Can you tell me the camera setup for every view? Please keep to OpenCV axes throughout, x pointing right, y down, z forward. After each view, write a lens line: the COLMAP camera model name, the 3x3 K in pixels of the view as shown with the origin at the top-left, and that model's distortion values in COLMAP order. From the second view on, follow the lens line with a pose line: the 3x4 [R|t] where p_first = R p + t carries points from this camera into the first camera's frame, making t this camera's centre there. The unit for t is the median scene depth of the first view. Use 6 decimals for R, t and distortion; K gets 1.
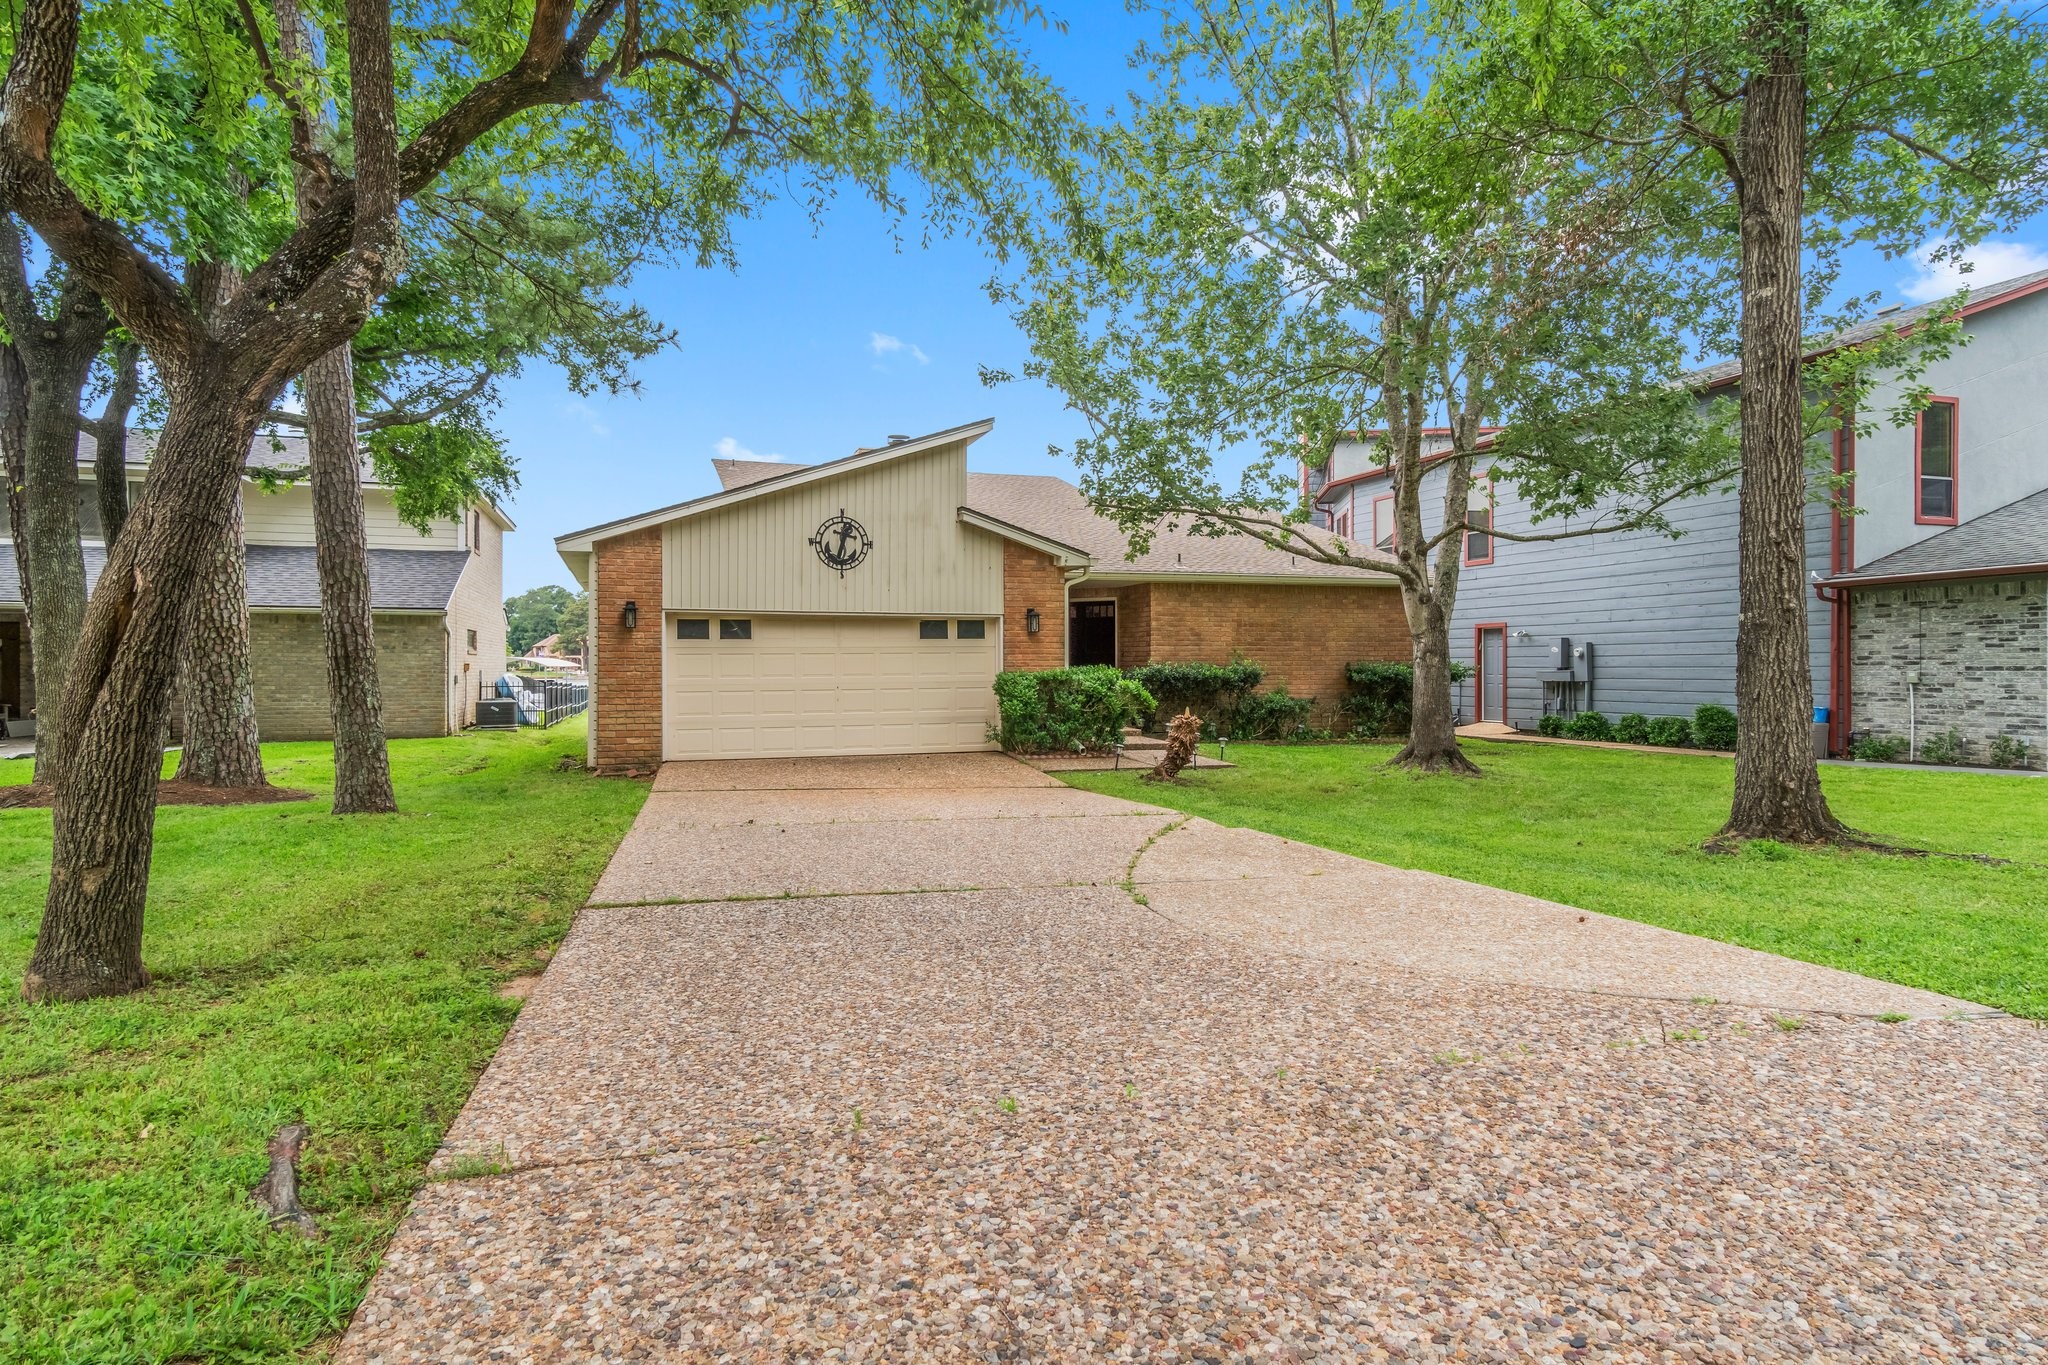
lens RADIAL K [[1109.5, 0, 1024.0], [0, 1109.5, 682.5], [0, 0, 1]] dist [-0.000127, 0.000160]
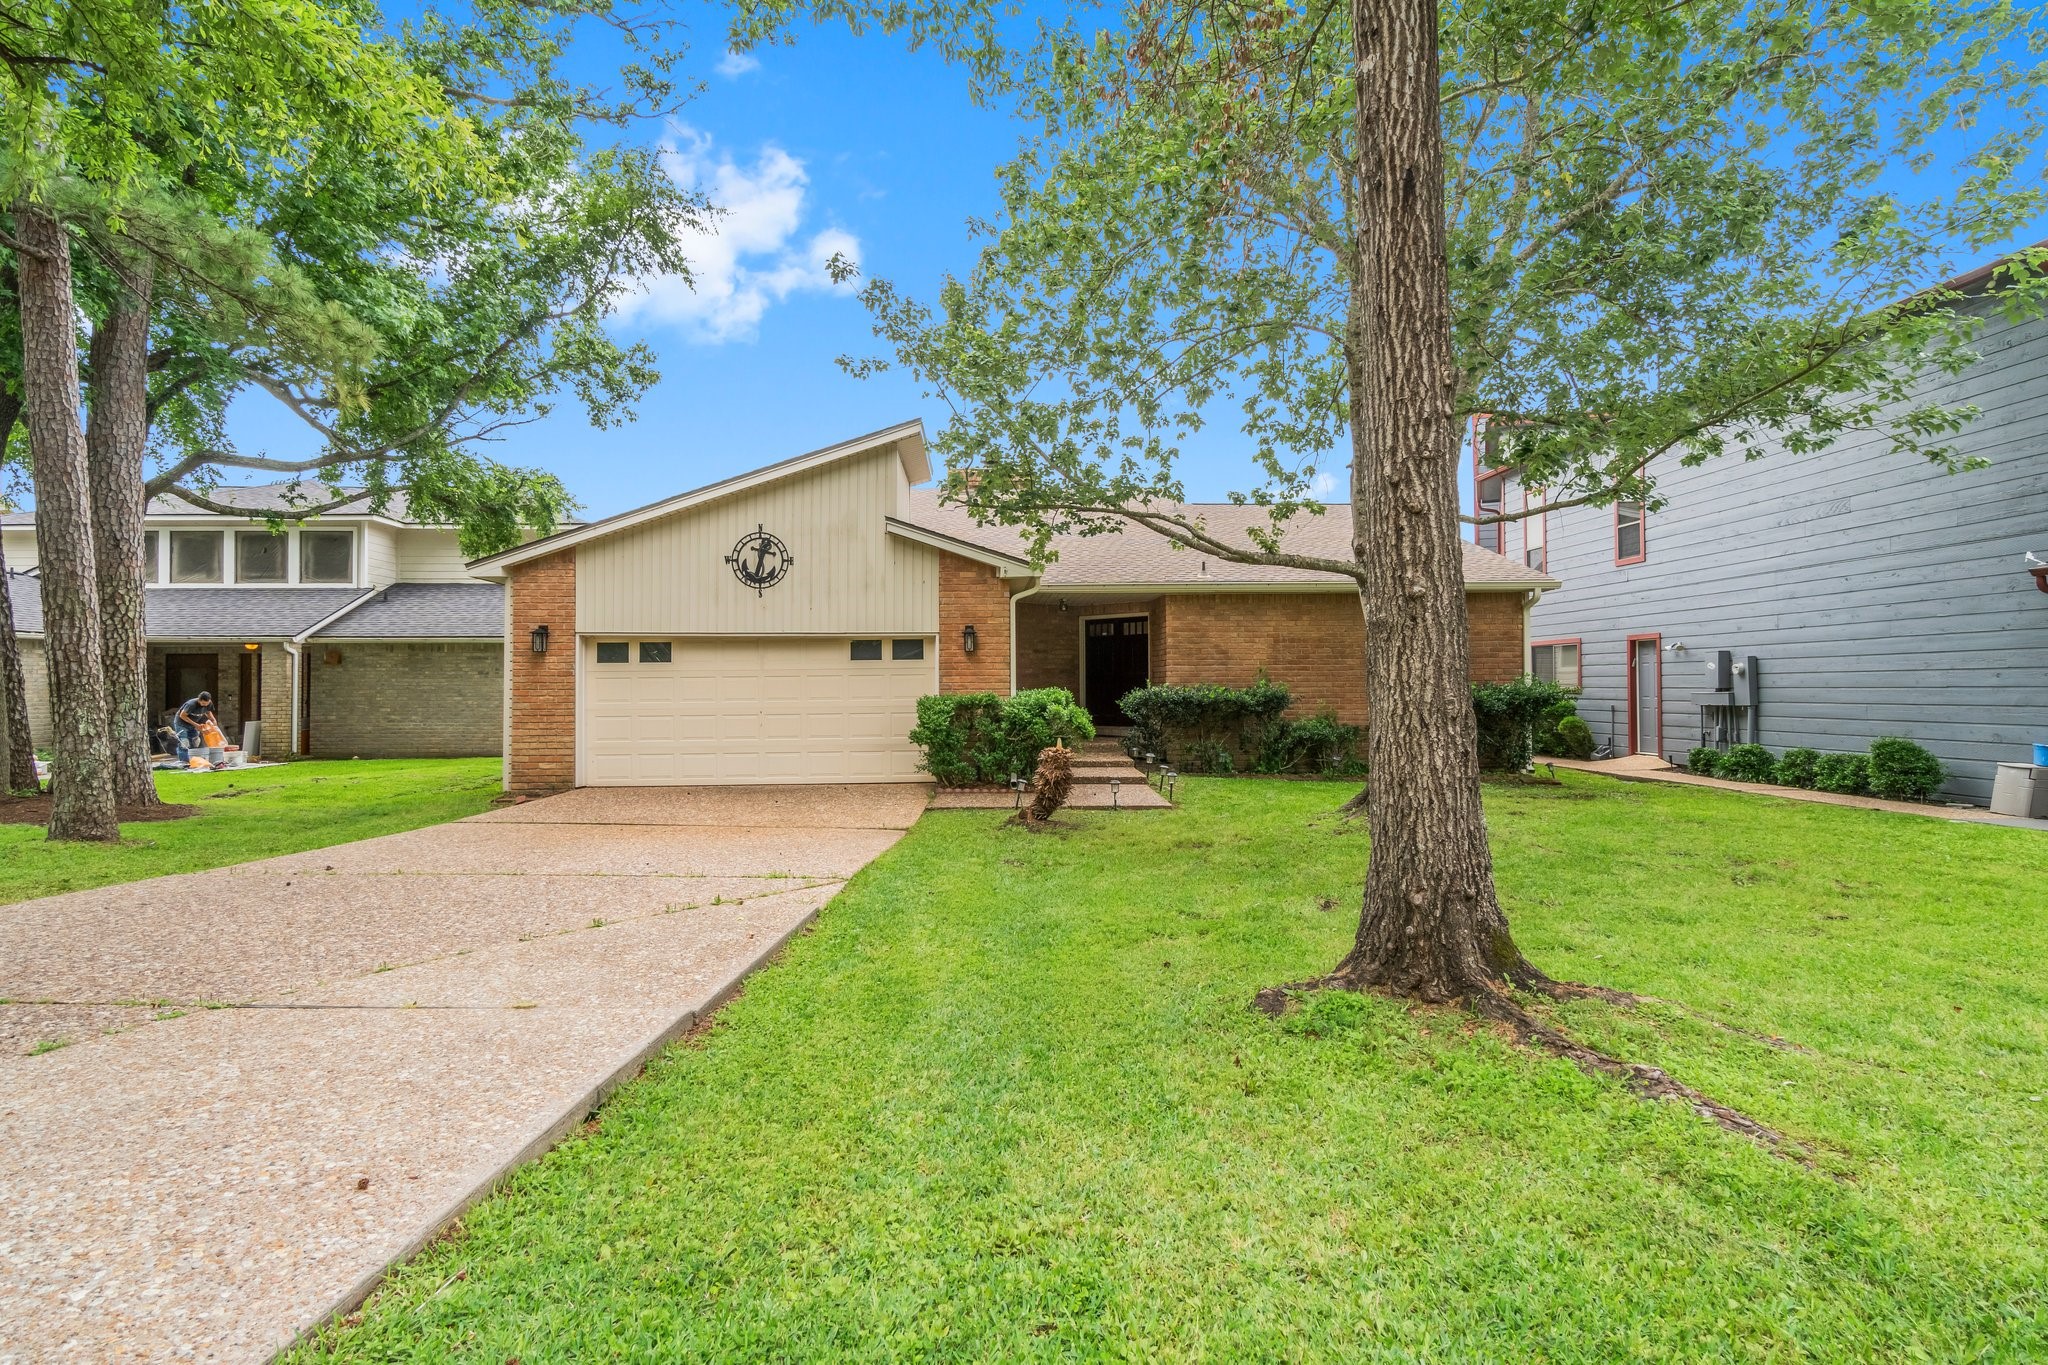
lens RADIAL K [[1062.4, 0, 1013.7], [0, 1062.4, 682.2], [0, 0, 1]] dist [0.004851, -0.000220]
pose [[0.963146, -0.004094, -0.268947, 0.287172], [-0.000881, 0.999831, -0.018375, -0.004652], [0.268977, 0.017934, 0.962980, 0.182818]]
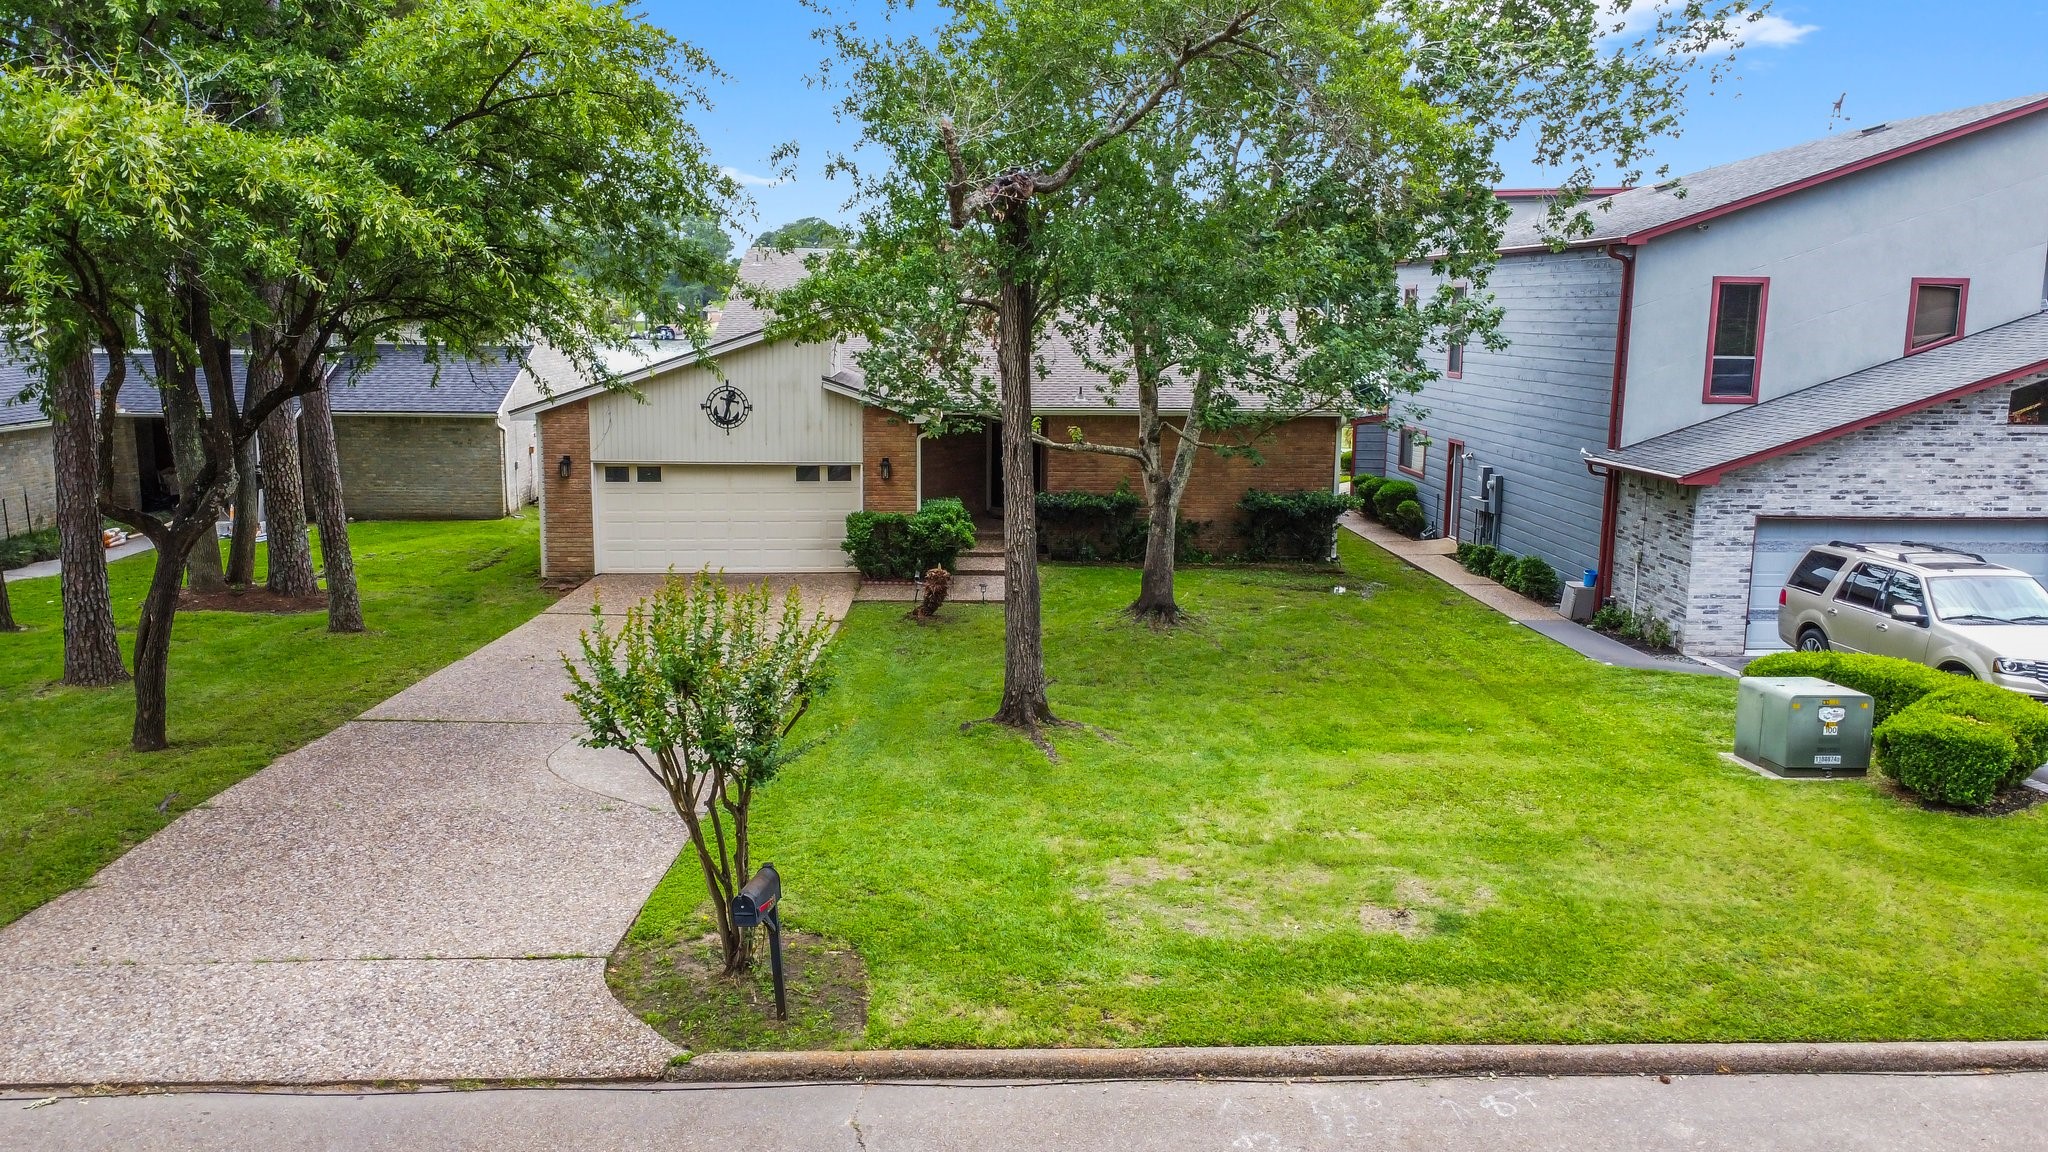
lens RADIAL K [[1398.2, 0, 1024.0], [0, 1398.2, 576.0], [0, 0, 1]] dist [-0.002530, 0.000256]
pose [[0.970811, 0.055132, -0.233423, 0.539778], [-0.018154, 0.987321, 0.157692, -0.191552], [0.239157, -0.148852, 0.959504, -0.467148]]
